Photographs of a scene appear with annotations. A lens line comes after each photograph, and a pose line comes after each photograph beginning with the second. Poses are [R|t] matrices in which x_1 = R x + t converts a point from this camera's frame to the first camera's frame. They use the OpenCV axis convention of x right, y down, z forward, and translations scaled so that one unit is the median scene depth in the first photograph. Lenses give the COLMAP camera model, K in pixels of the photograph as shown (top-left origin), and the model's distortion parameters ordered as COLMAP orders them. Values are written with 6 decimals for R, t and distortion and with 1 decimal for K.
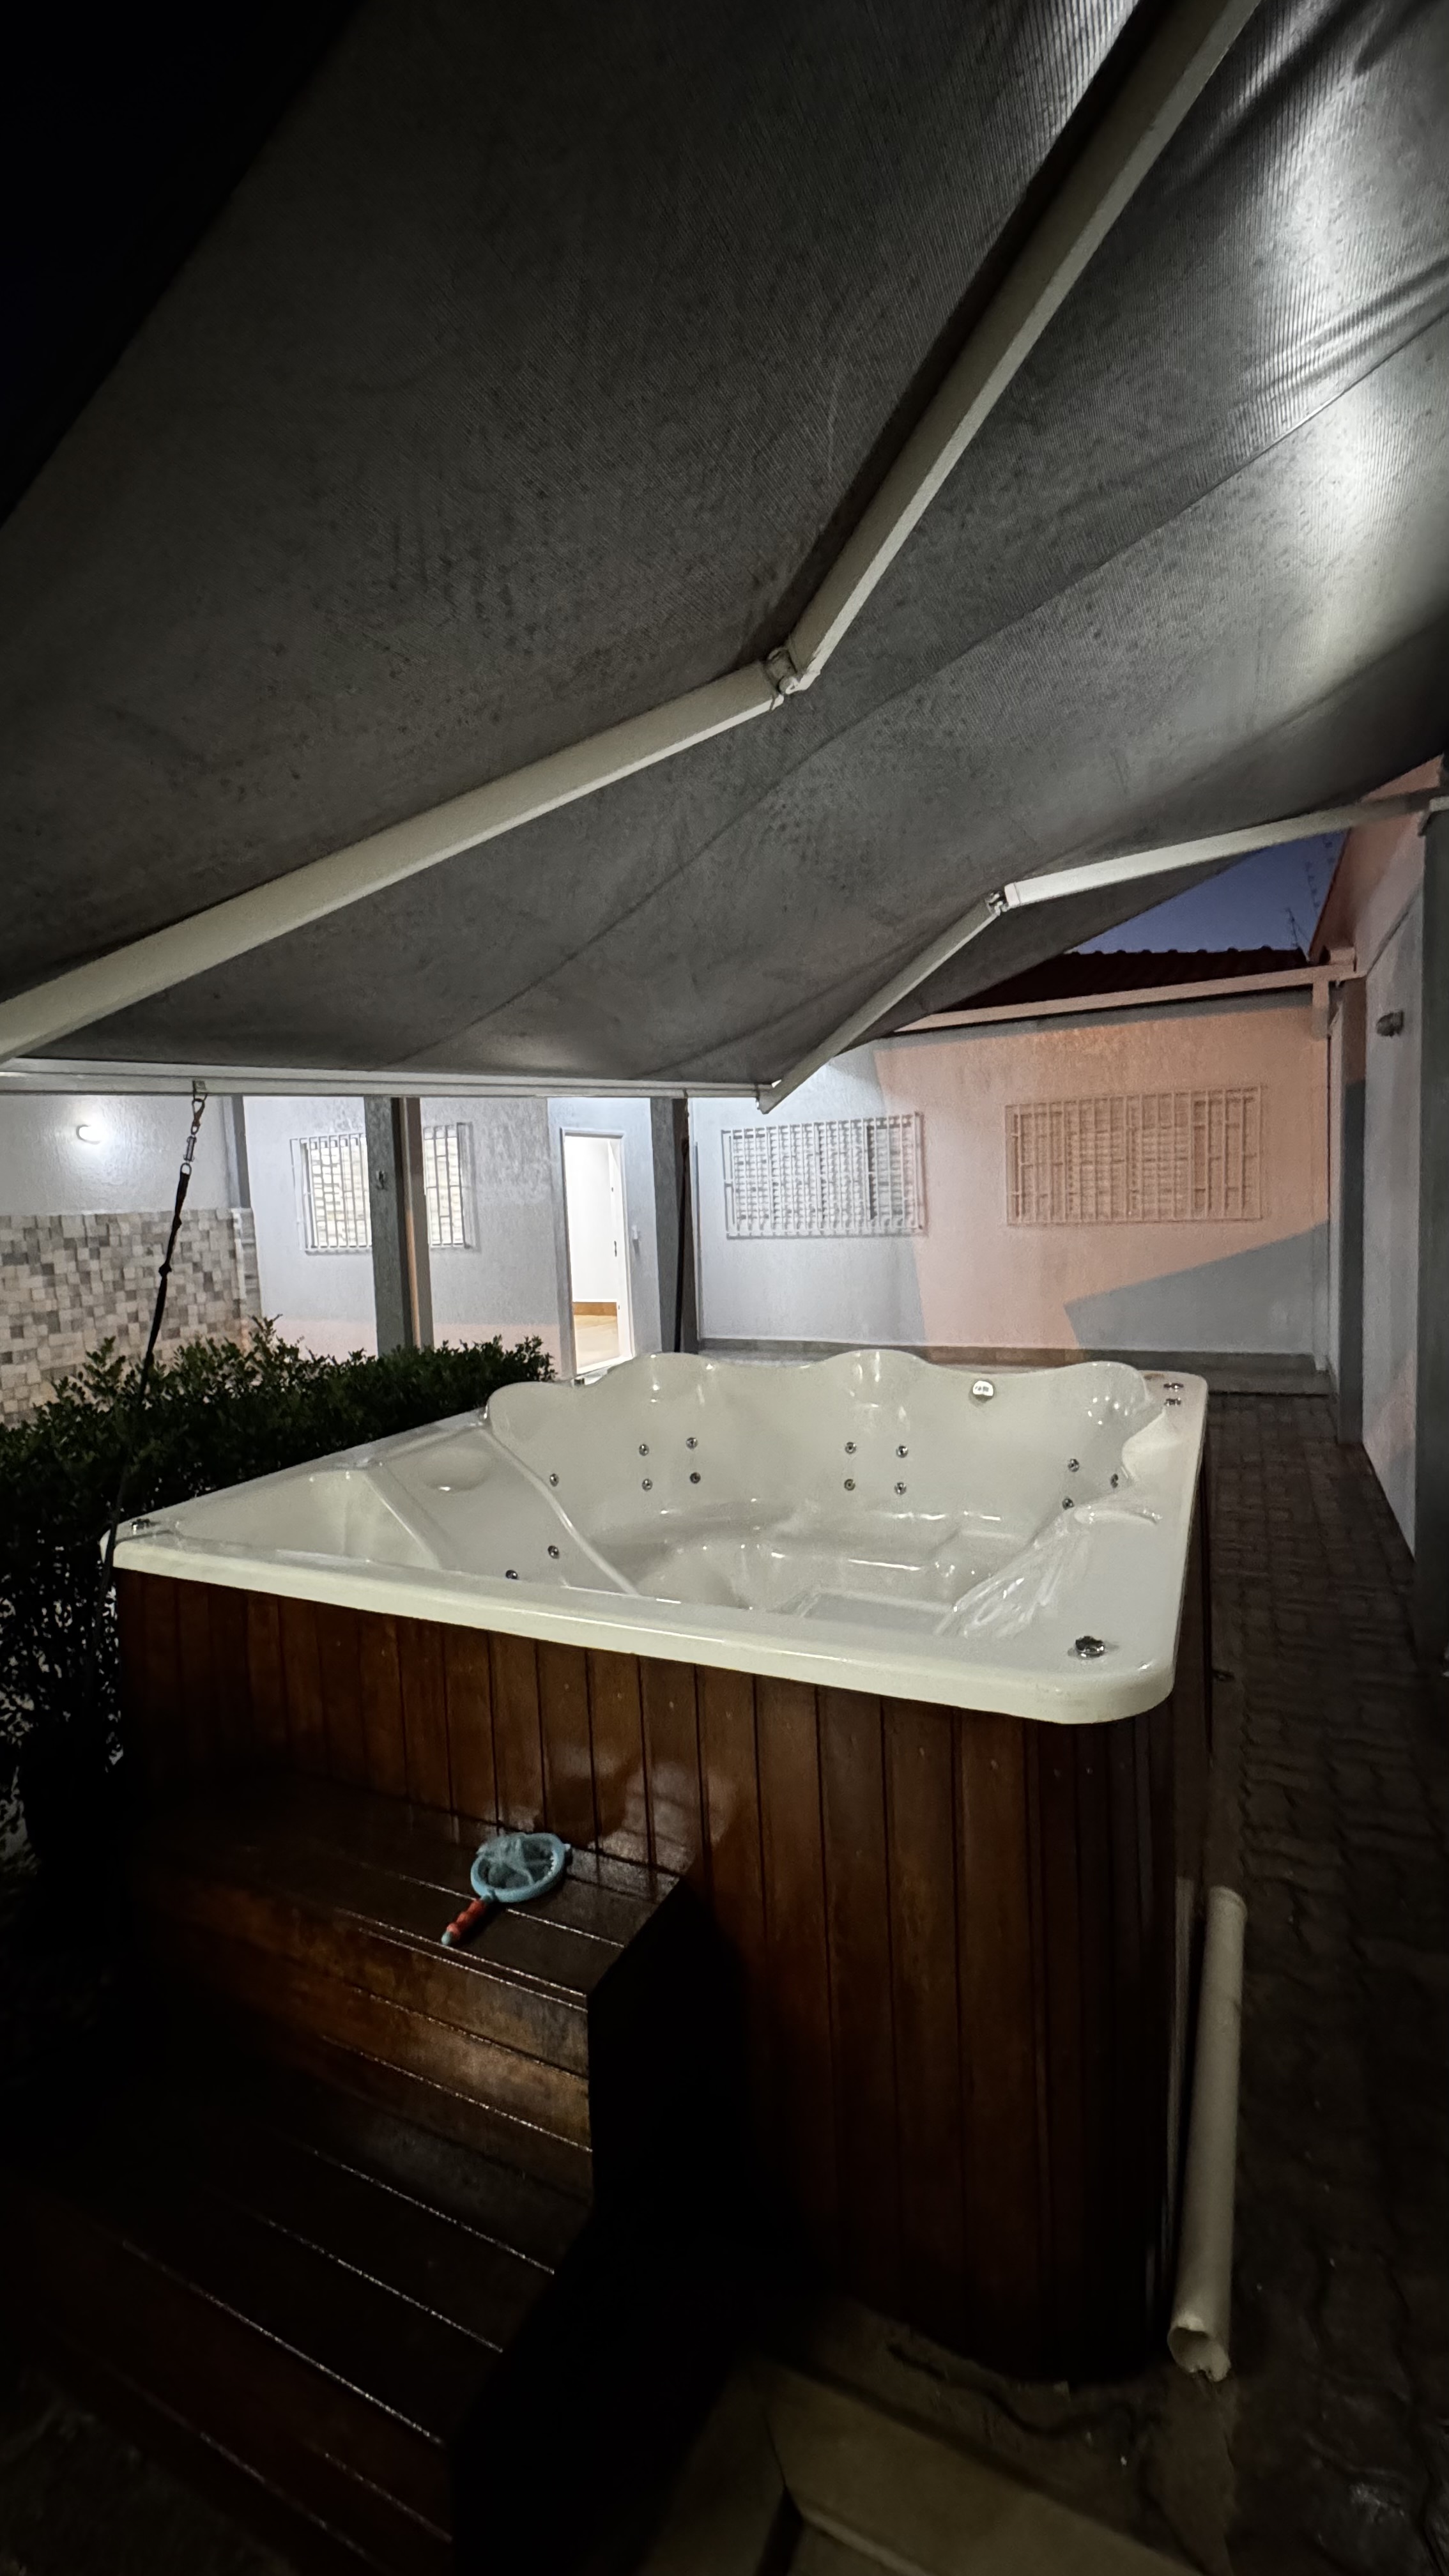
lens RADIAL K [[1025.5, 0, 722.1], [0, 1025.5, 1294.9], [0, 0, 1]] dist [-0.004668, 0.000328]
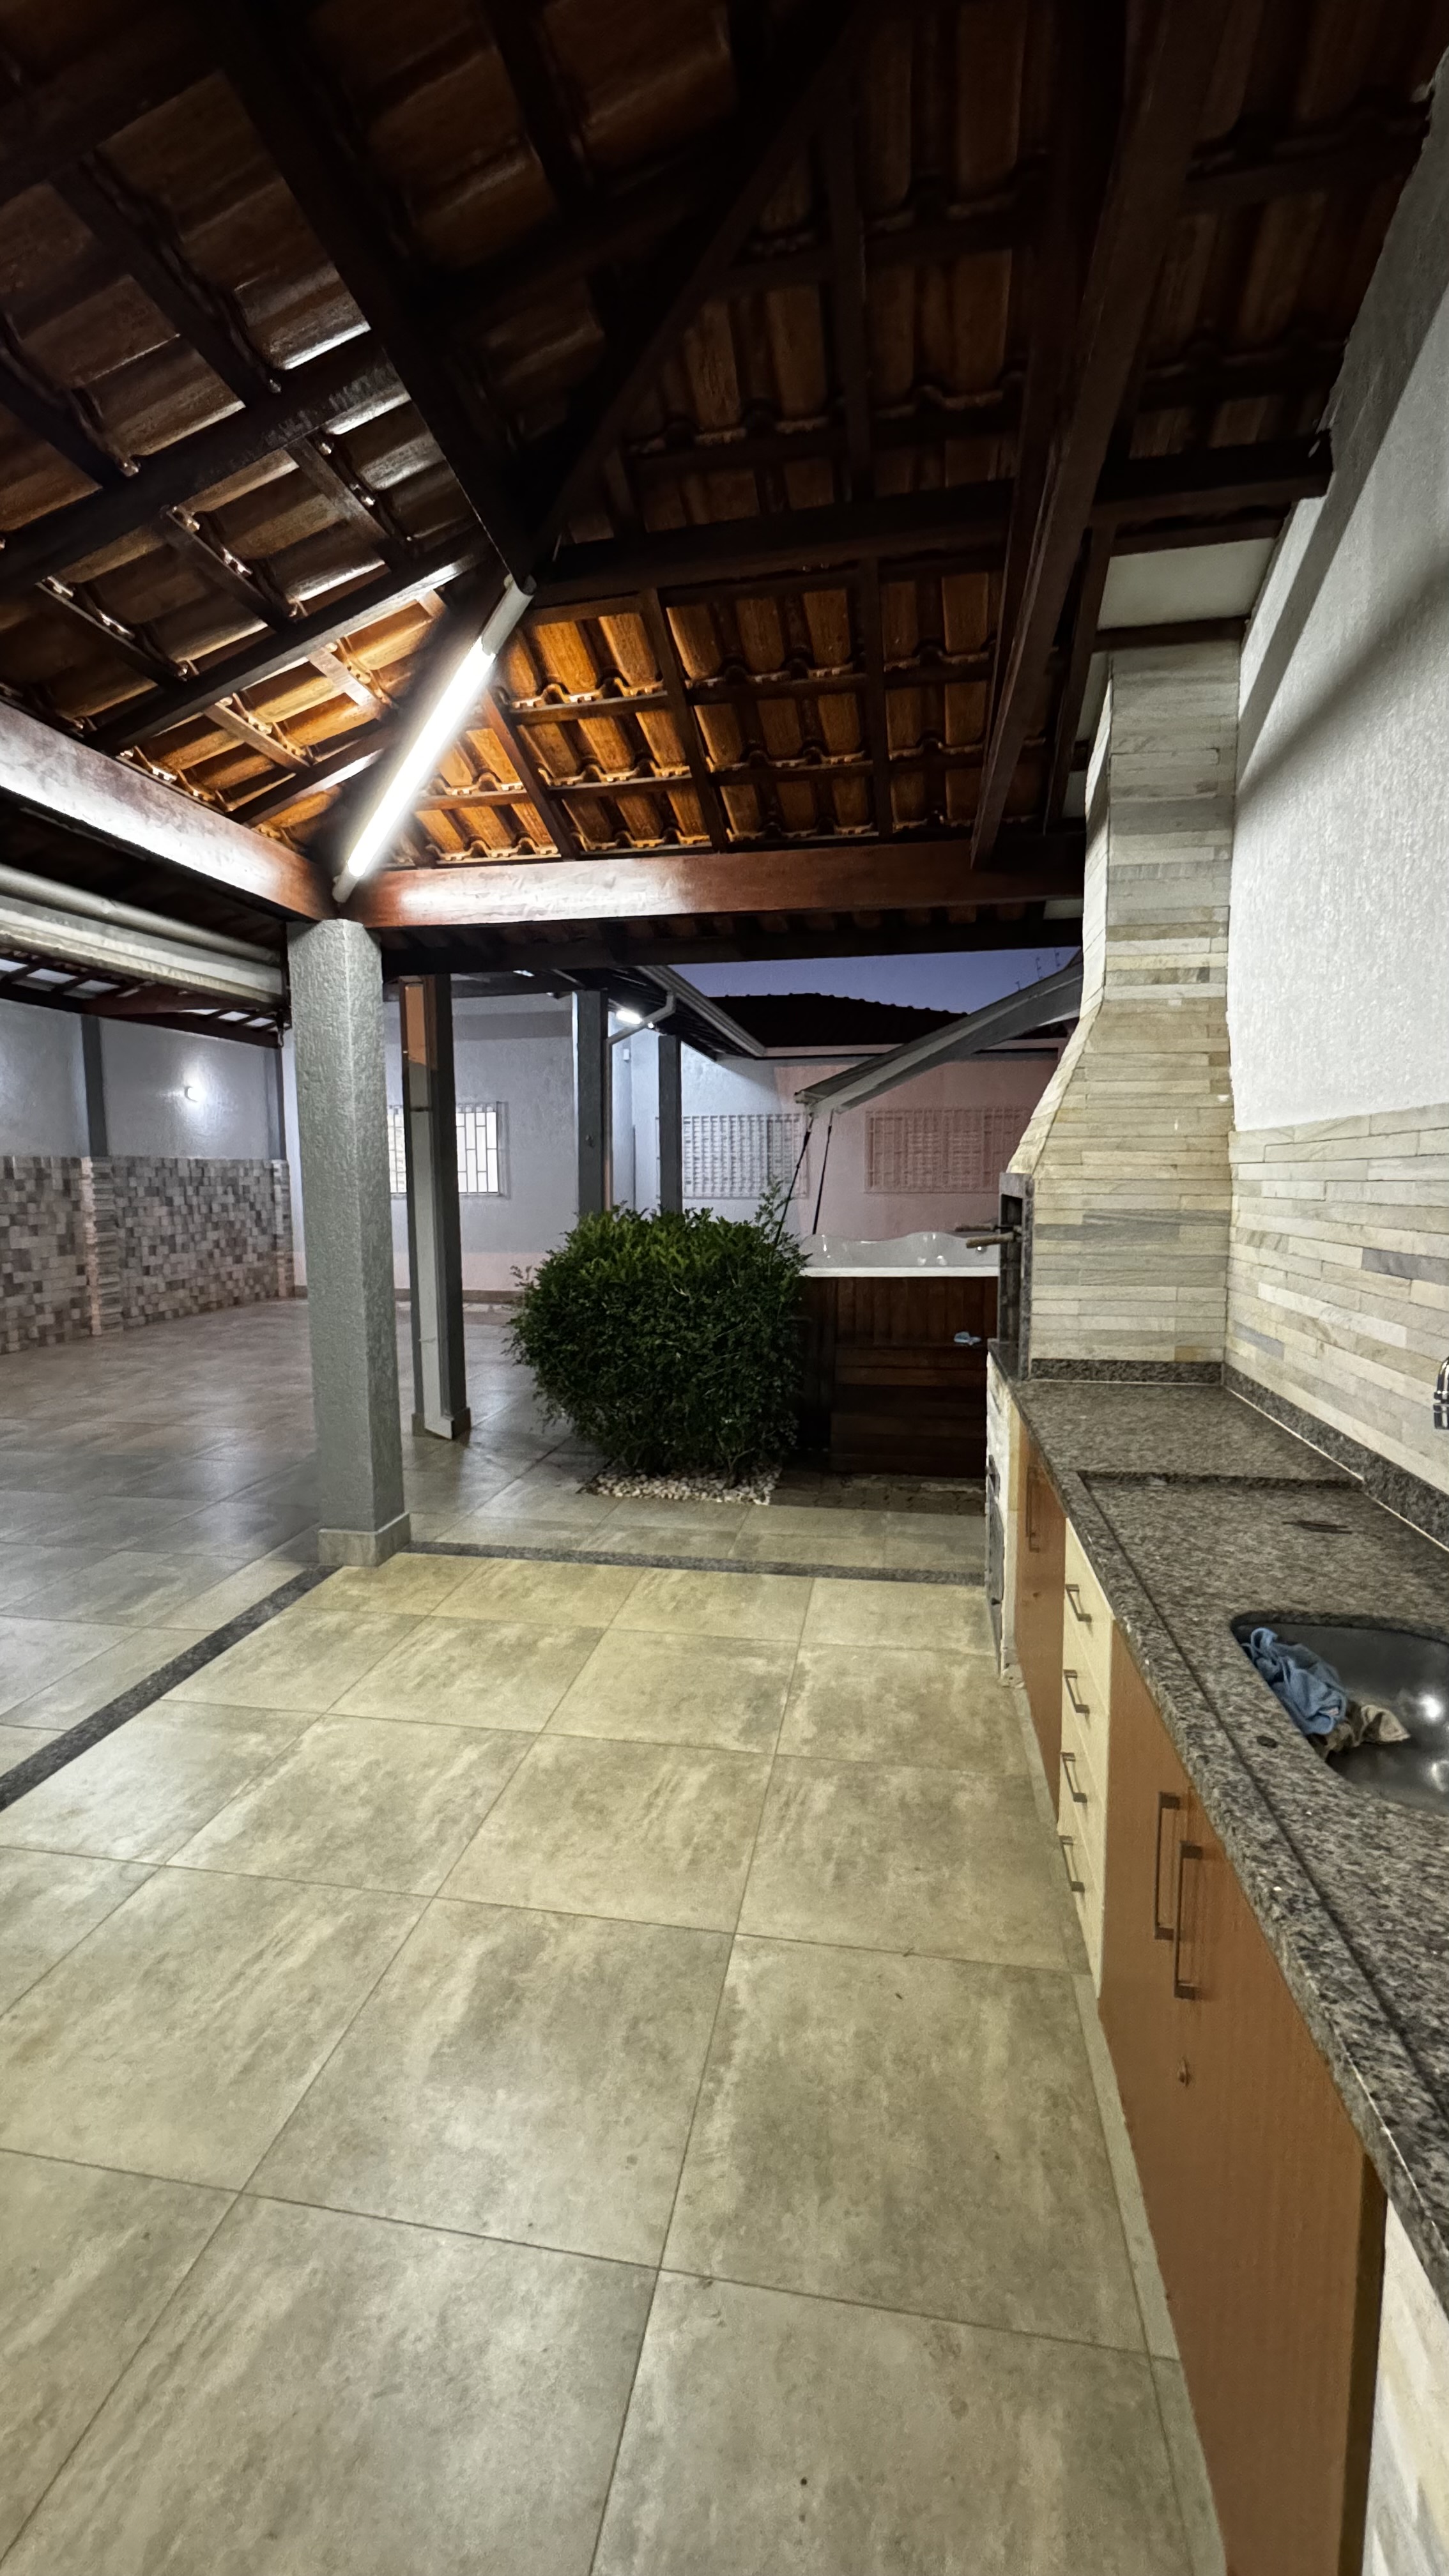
lens RADIAL K [[1025.5, 0, 723.5], [0, 1025.5, 1290.3], [0, 0, 1]] dist [-0.004668, 0.000328]
pose [[0.959072, 0.004486, 0.283126, -0.662631], [-0.006669, 0.999955, 0.006746, 0.127562], [-0.283083, -0.008358, 0.959059, -0.704837]]
